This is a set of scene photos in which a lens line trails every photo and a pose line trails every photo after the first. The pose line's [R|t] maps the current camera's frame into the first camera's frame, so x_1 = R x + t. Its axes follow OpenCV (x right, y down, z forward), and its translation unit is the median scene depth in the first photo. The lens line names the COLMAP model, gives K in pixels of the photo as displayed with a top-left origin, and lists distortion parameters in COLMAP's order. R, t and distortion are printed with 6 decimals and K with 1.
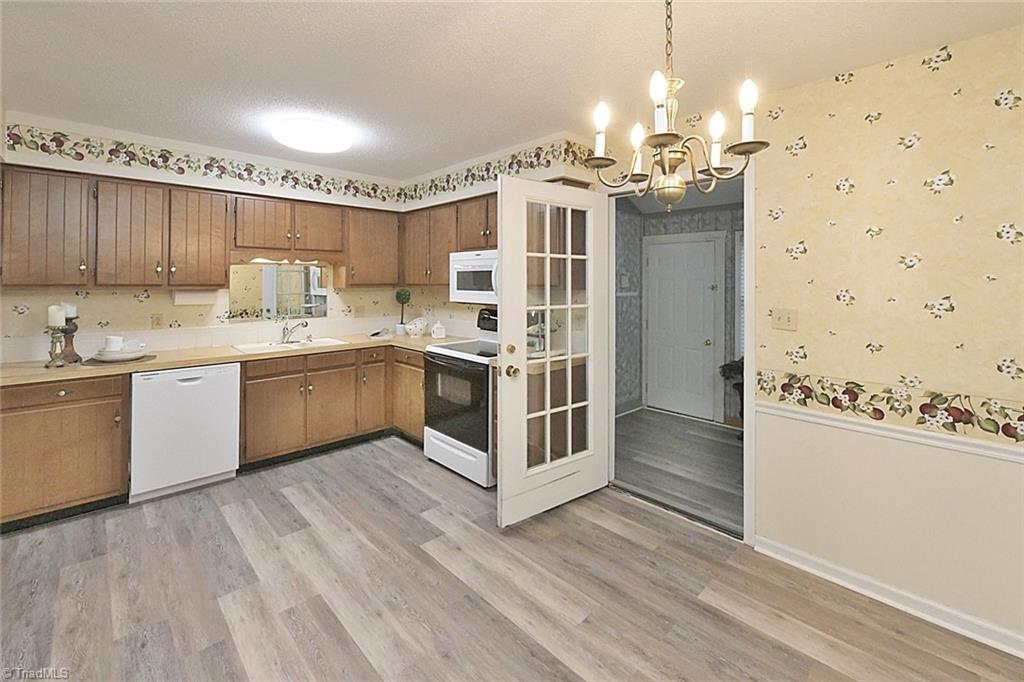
lens RADIAL K [[435.9, 0, 520.3], [0, 435.9, 274.7], [0, 0, 1]] dist [-0.002711, -0.000166]
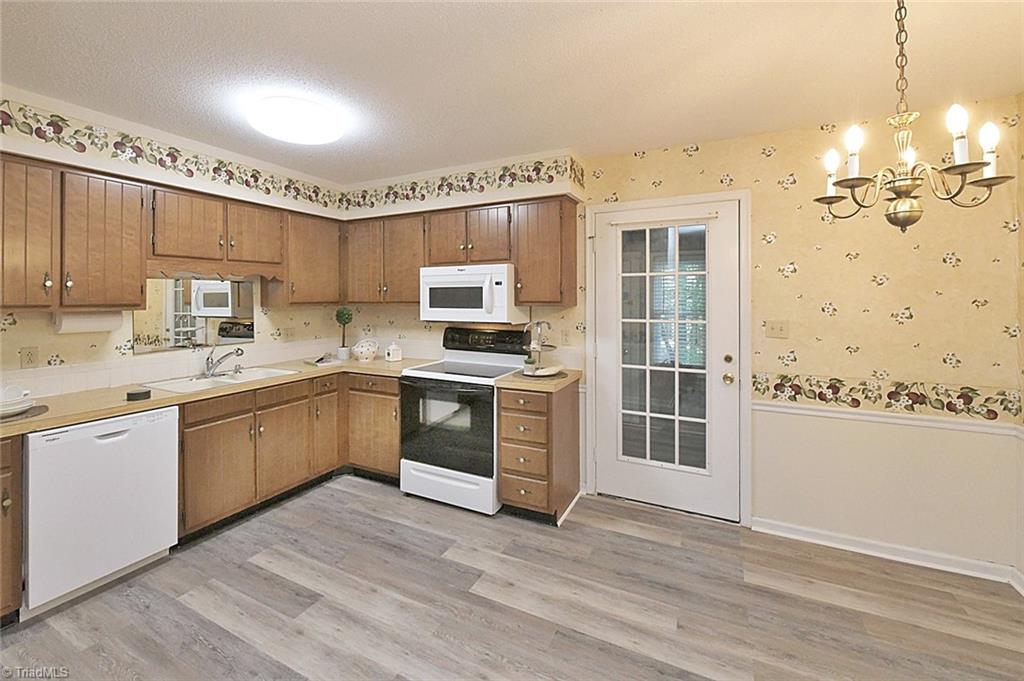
lens RADIAL K [[428.1, 0, 502.6], [0, 428.1, 294.2], [0, 0, 1]] dist [-0.003347, -0.000494]
pose [[0.949099, -0.003054, 0.314963, -0.345911], [0.001137, 0.999980, 0.006272, 0.001003], [-0.314976, -0.005595, 0.949083, 0.108452]]
